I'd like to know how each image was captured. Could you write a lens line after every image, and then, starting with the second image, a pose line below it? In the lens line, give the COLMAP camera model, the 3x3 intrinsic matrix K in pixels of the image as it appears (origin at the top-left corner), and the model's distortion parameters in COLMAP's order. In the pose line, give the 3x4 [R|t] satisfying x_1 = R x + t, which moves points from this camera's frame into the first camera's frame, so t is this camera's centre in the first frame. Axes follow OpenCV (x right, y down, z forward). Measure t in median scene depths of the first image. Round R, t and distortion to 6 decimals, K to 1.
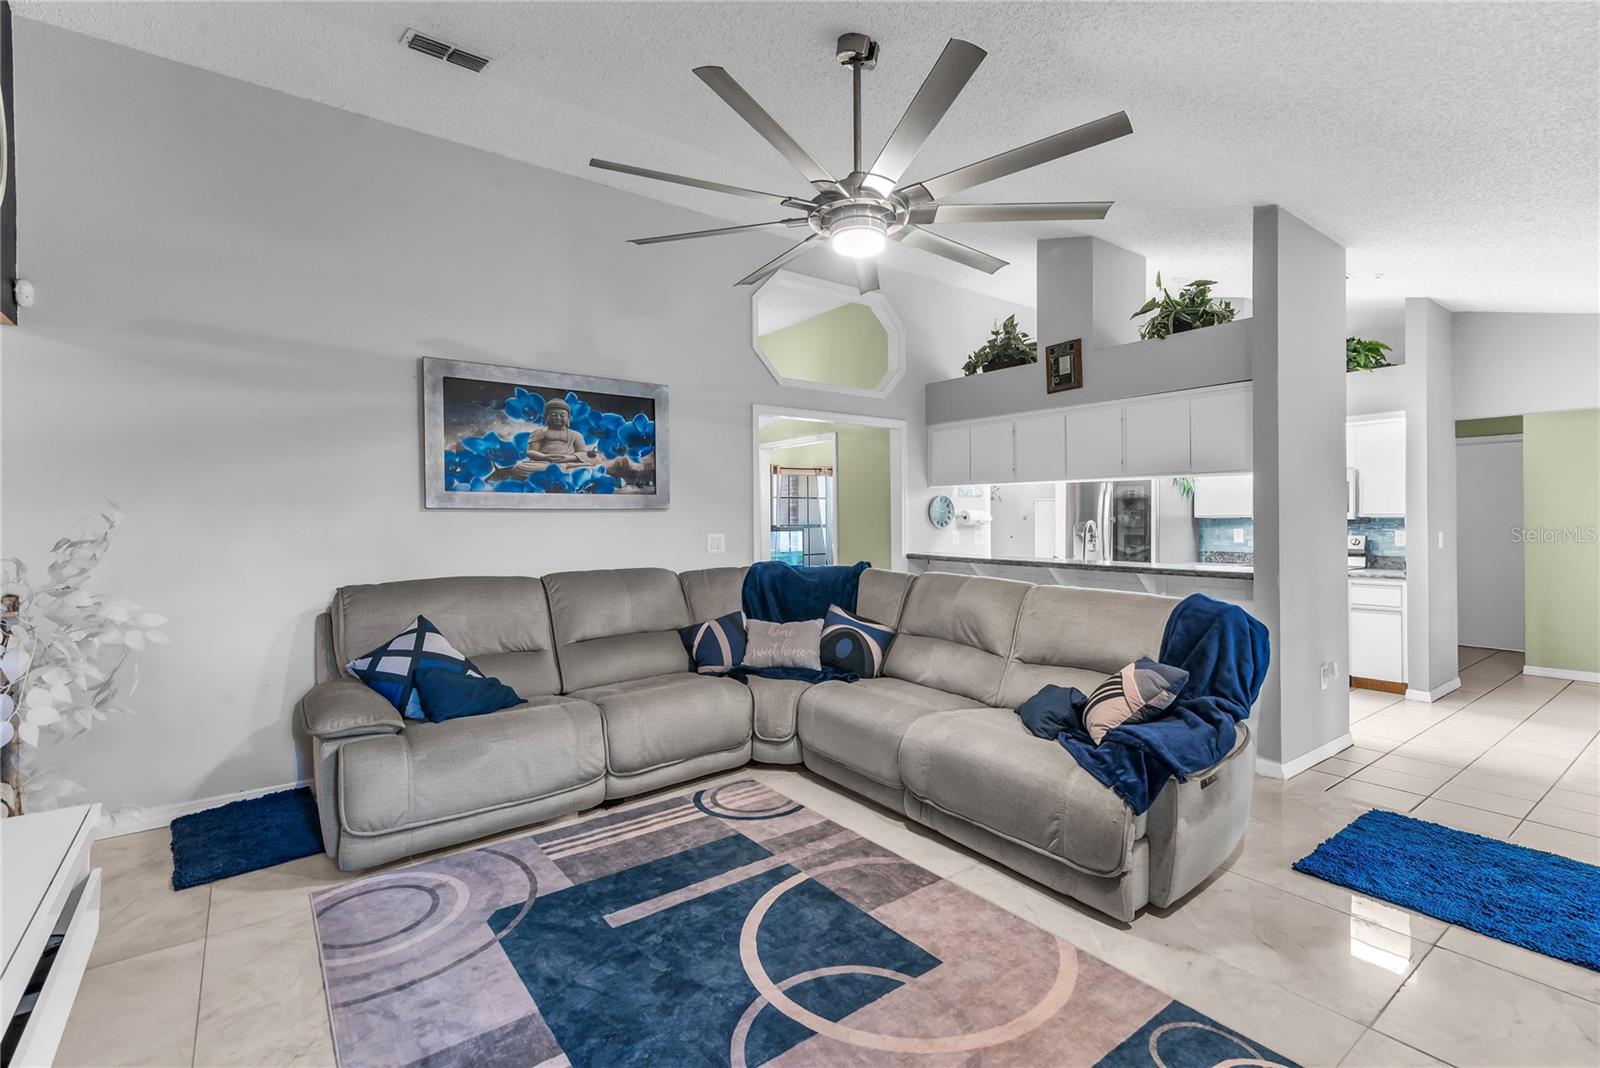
lens RADIAL K [[727.2, 0, 840.1], [0, 727.2, 523.1], [0, 0, 1]] dist [0.014951, 0.000332]
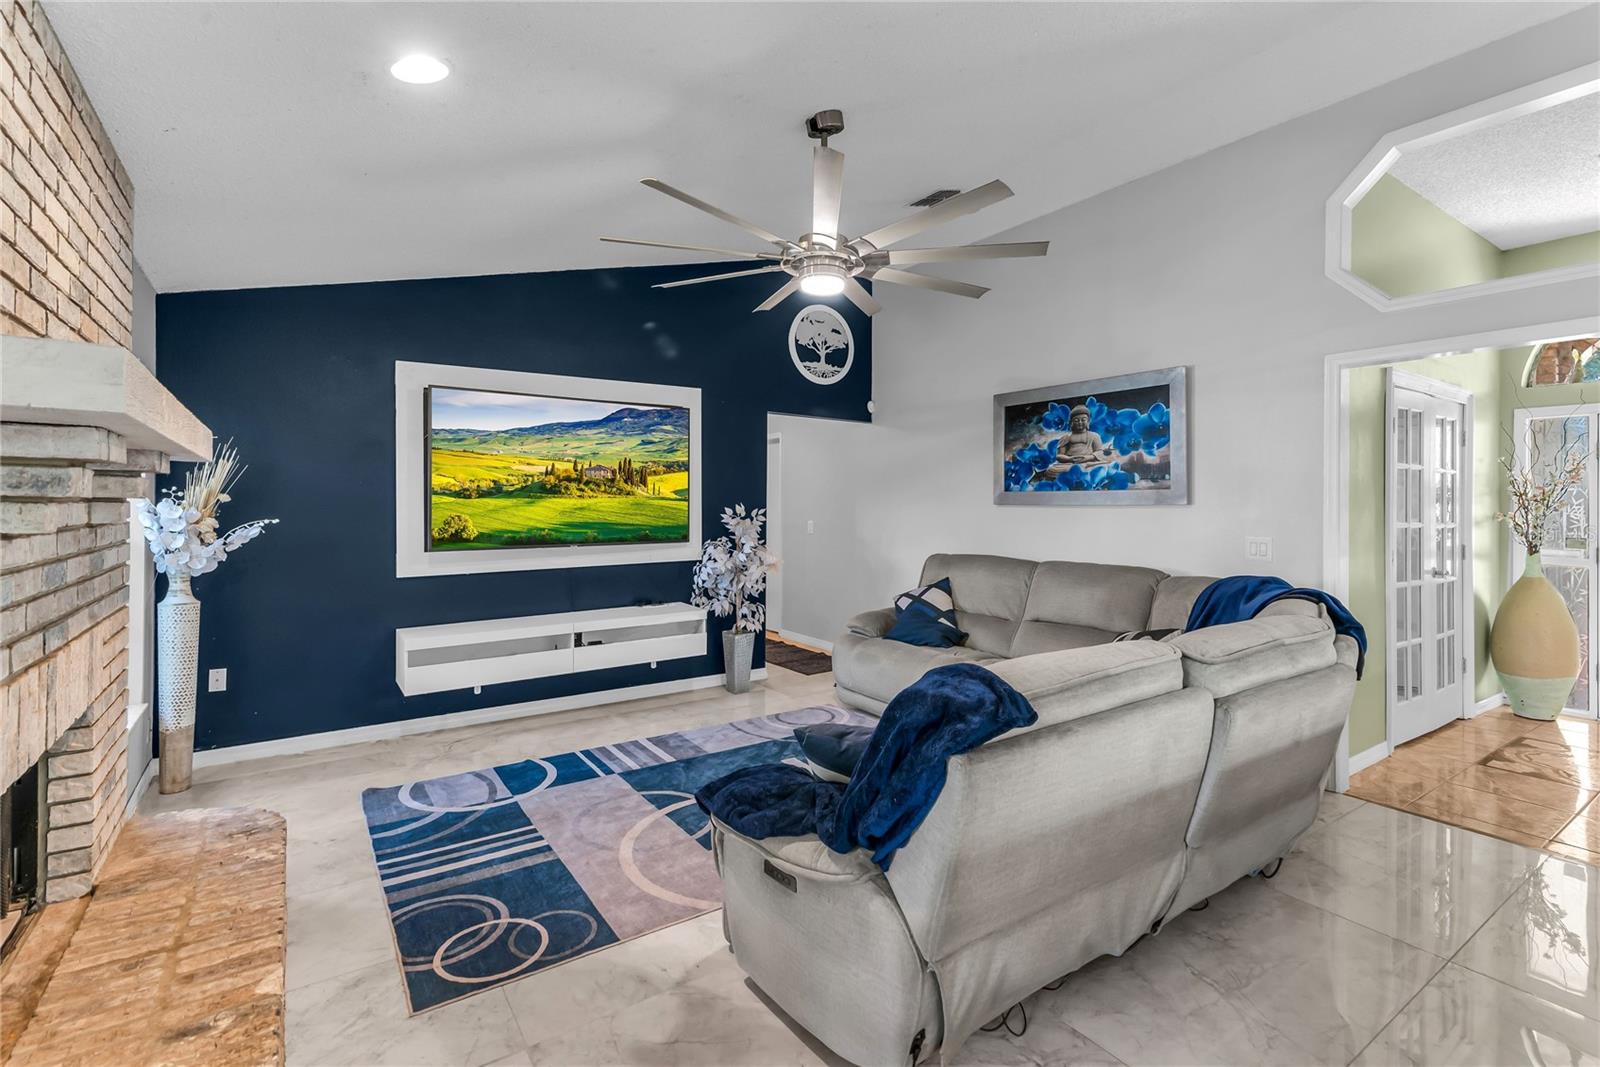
lens RADIAL K [[727.2, 0, 779.3], [0, 727.2, 504.8], [0, 0, 1]] dist [0.014951, 0.000332]
pose [[-0.084946, 0.005663, -0.996369, 0.746849], [-0.012072, 0.999905, 0.006712, -0.021302], [0.996312, 0.012598, -0.084869, 0.635153]]
